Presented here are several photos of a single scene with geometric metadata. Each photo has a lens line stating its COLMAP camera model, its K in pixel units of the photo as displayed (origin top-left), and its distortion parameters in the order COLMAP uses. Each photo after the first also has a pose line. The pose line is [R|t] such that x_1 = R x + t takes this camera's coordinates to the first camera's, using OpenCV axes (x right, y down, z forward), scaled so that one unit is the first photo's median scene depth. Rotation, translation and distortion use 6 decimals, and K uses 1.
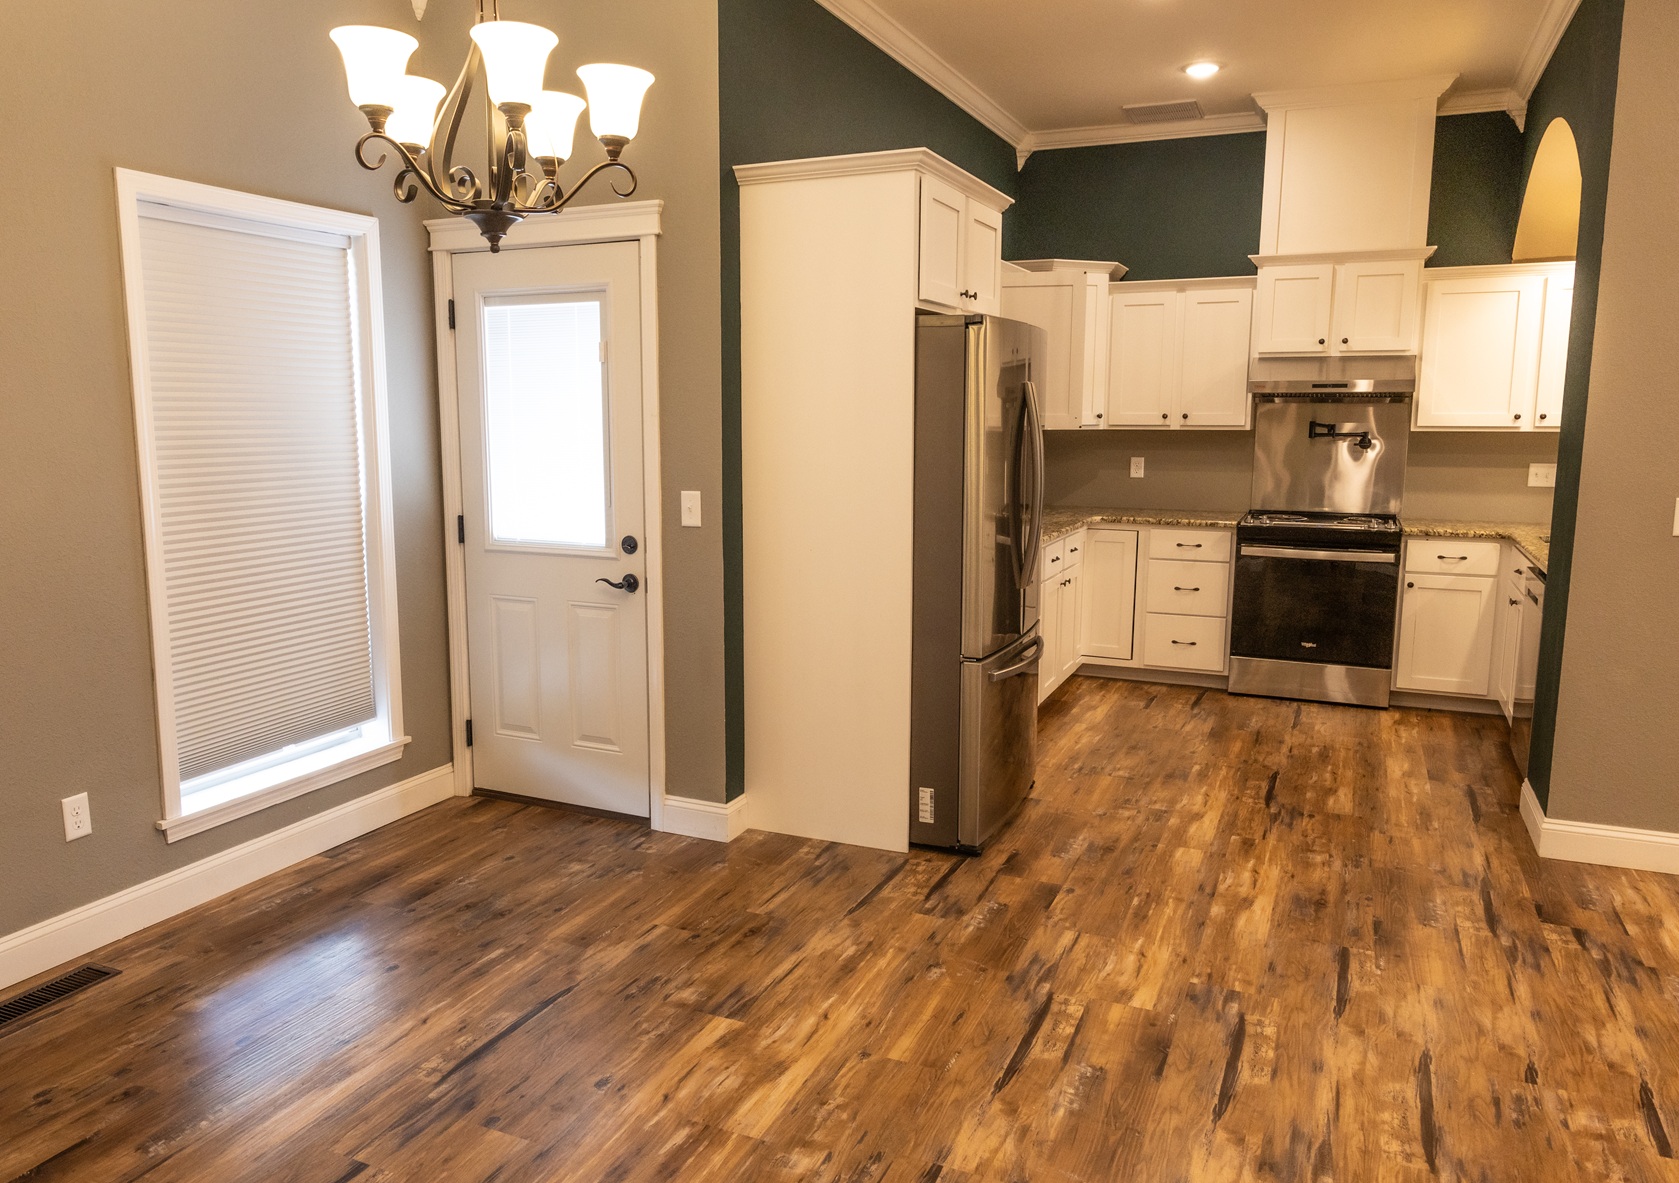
lens RADIAL K [[1180.2, 0, 825.4], [0, 1180.2, 589.2], [0, 0, 1]] dist [0.022910, -0.004250]
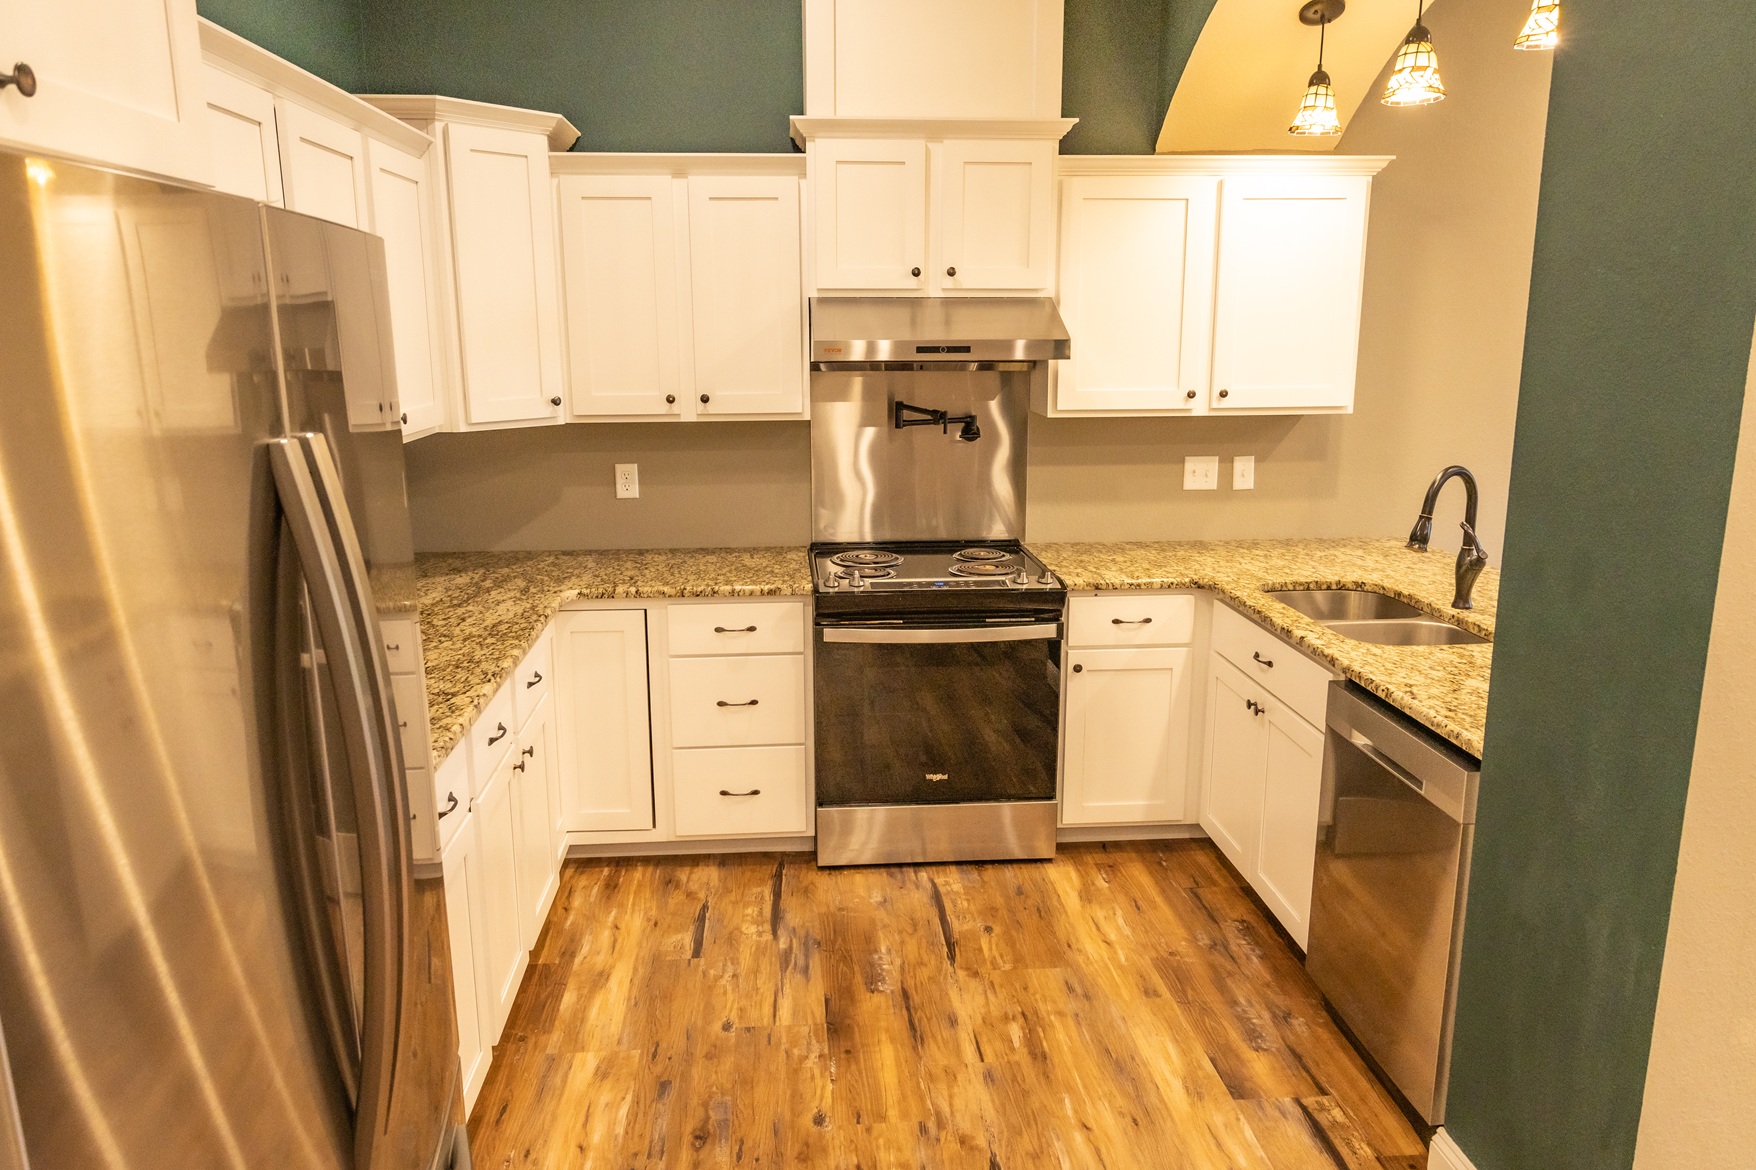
lens RADIAL K [[1207.4, 0, 864.6], [0, 1207.4, 601.2], [0, 0, 1]] dist [0.011634, -0.011742]
pose [[0.887325, -0.107514, 0.448435, 0.105452], [0.076300, 0.993268, 0.087163, -0.100063], [-0.454788, -0.043126, 0.889555, 0.466657]]
